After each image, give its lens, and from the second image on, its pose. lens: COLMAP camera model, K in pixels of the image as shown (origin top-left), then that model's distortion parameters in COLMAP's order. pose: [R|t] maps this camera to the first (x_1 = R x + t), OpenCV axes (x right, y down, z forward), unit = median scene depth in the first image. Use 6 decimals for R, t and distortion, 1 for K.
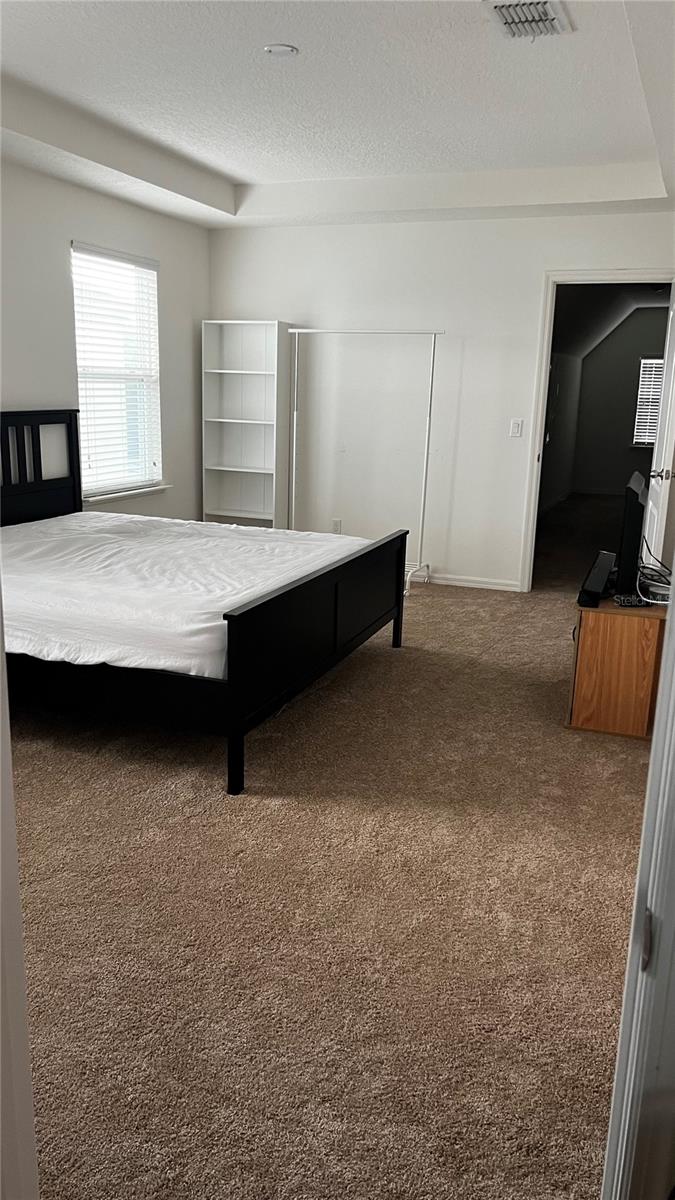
lens RADIAL K [[907.6, 0, 338.0], [0, 907.6, 600.5], [0, 0, 1]] dist [0.014199, -0.018943]
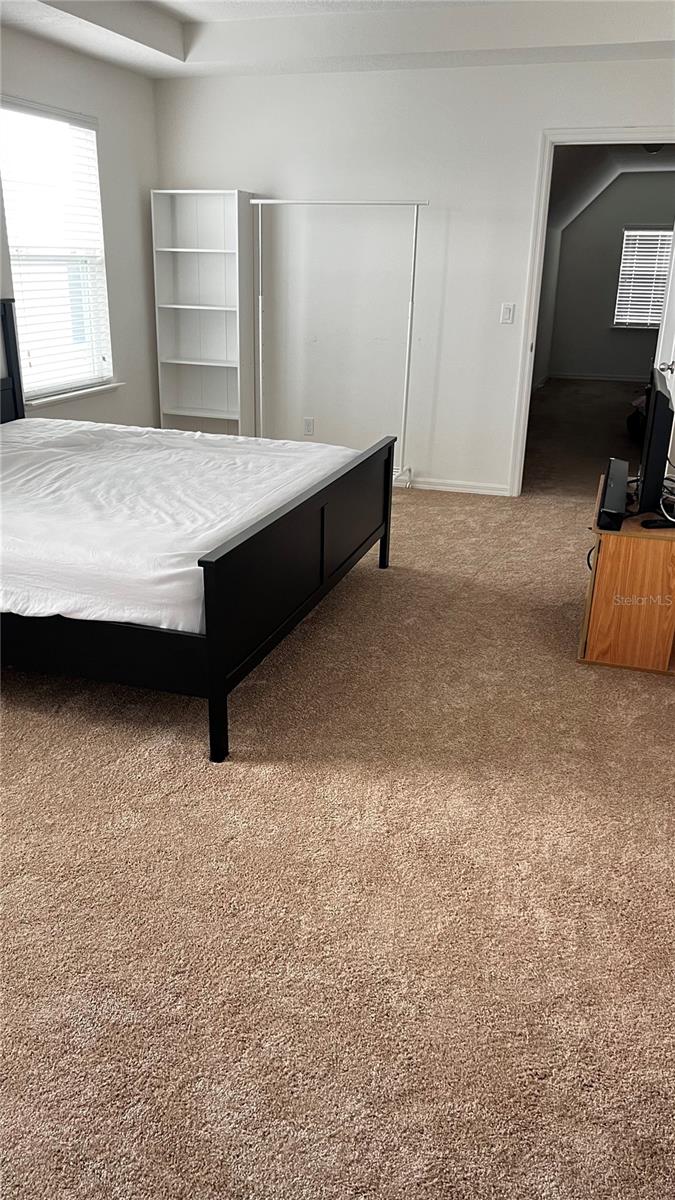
lens RADIAL K [[907.6, 0, 336.9], [0, 907.6, 603.4], [0, 0, 1]] dist [0.014199, -0.018943]
pose [[0.998879, -0.023715, 0.040972, -0.030659], [0.018208, 0.991357, 0.129921, -0.047260], [-0.043699, -0.129029, 0.990677, 0.143672]]
